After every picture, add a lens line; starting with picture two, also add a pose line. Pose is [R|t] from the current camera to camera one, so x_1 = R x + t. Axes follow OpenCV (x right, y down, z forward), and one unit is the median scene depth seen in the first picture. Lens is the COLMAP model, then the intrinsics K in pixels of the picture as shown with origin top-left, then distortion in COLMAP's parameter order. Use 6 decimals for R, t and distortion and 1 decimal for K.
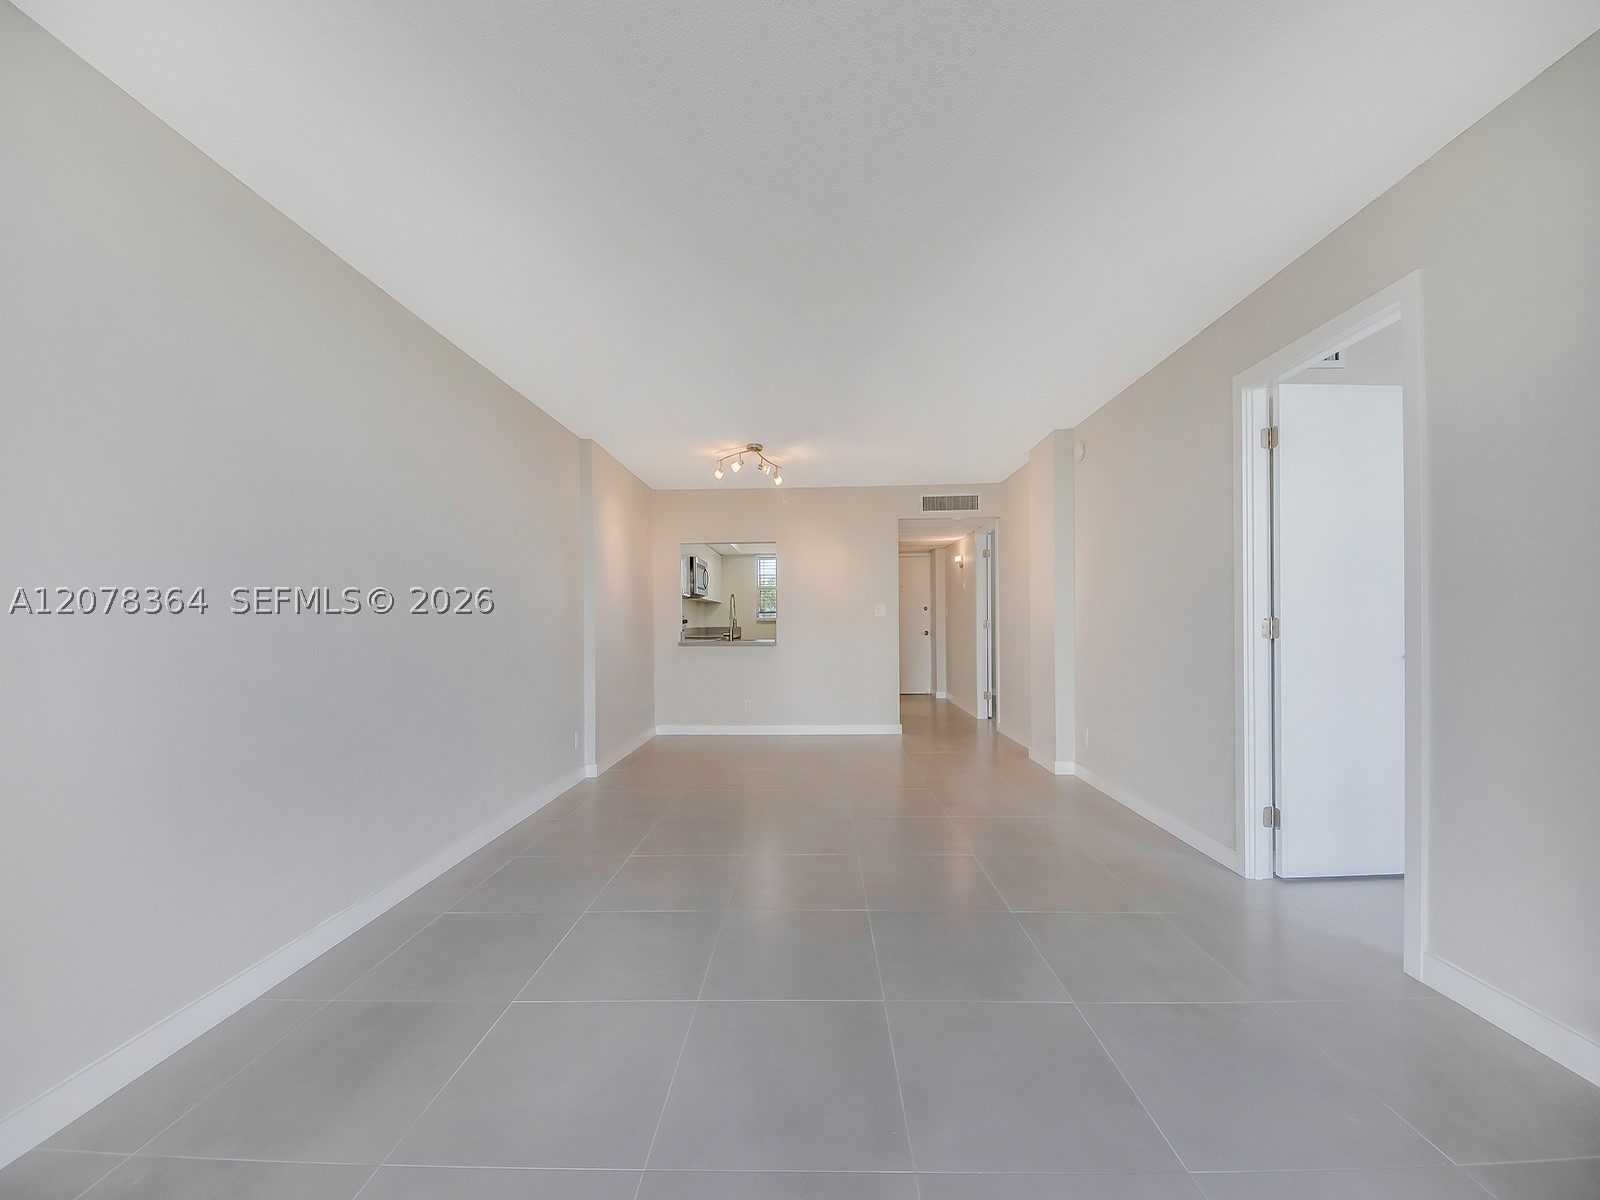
lens RADIAL K [[591.2, 0, 805.9], [0, 591.2, 625.7], [0, 0, 1]] dist [0.022124, -0.020369]
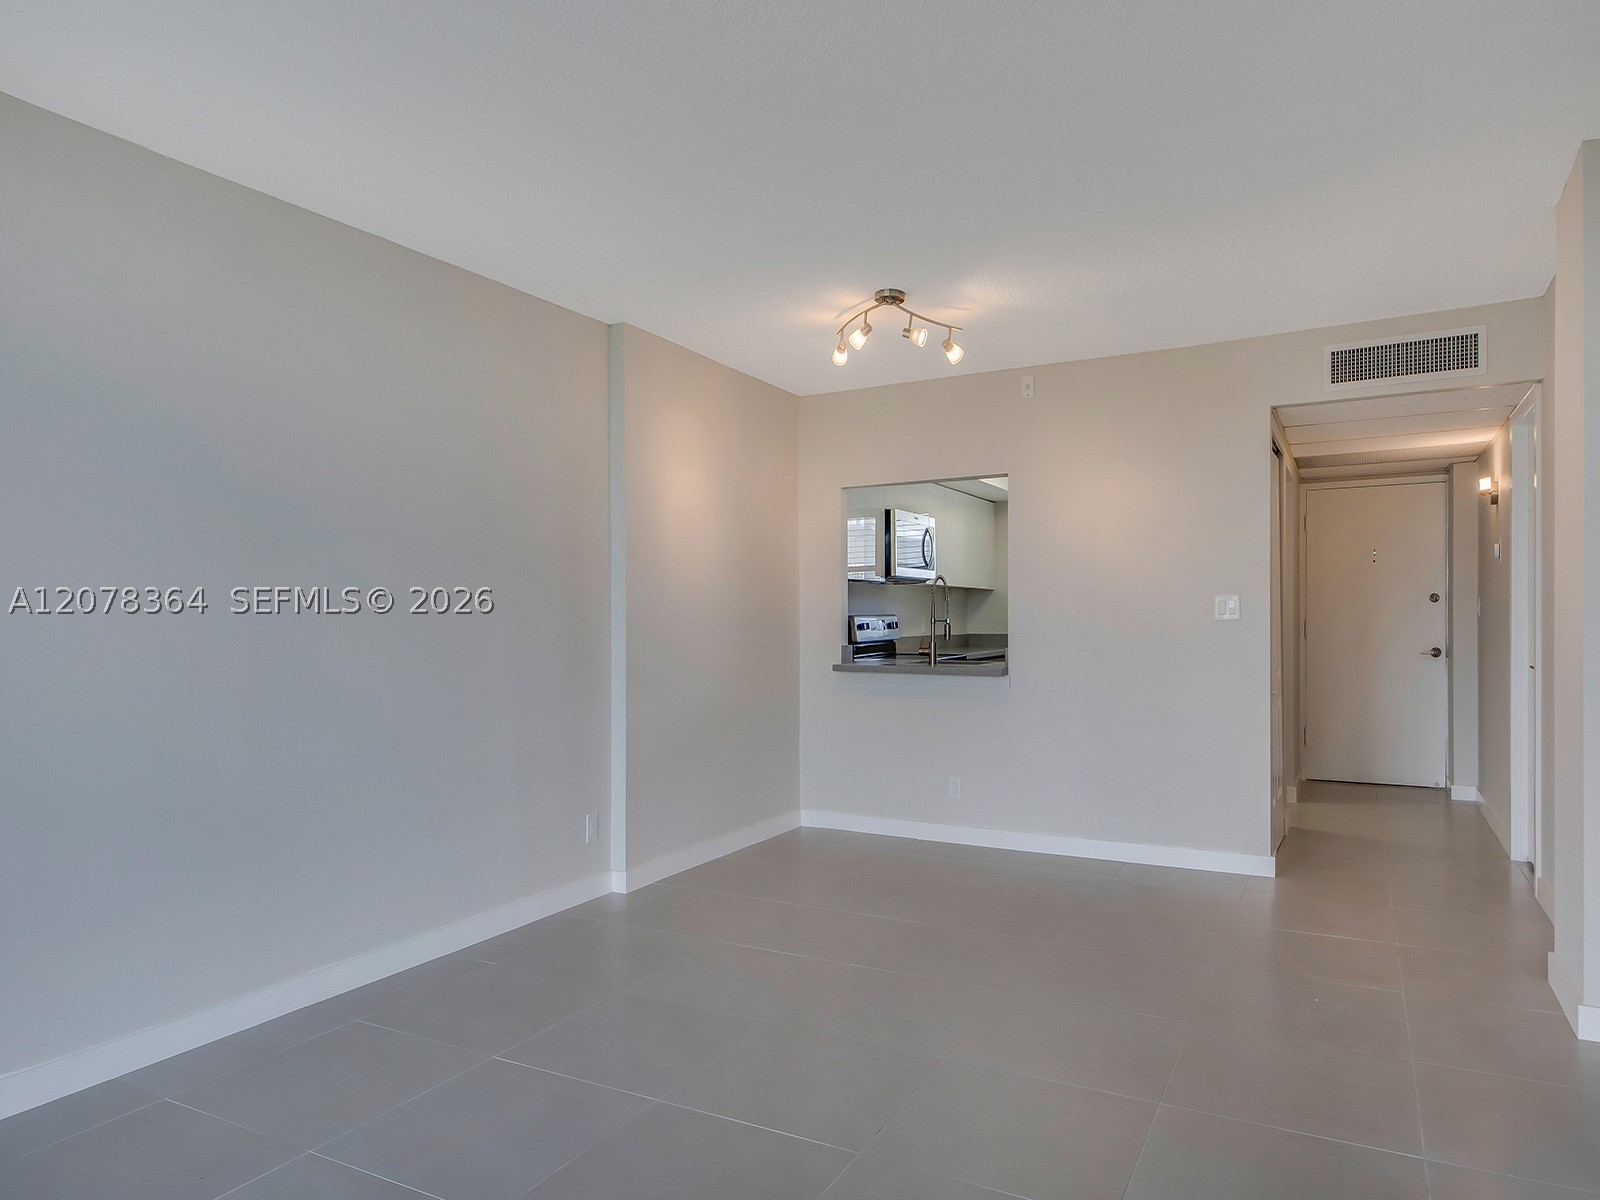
lens RADIAL K [[1022.0, 0, 798.1], [0, 1022.0, 636.9], [0, 0, 1]] dist [0.006634, -0.000849]
pose [[0.887270, 0.010404, -0.461133, 0.197158], [-0.004743, 0.999898, 0.013435, -0.011349], [0.461226, -0.009734, 0.887229, 0.127045]]
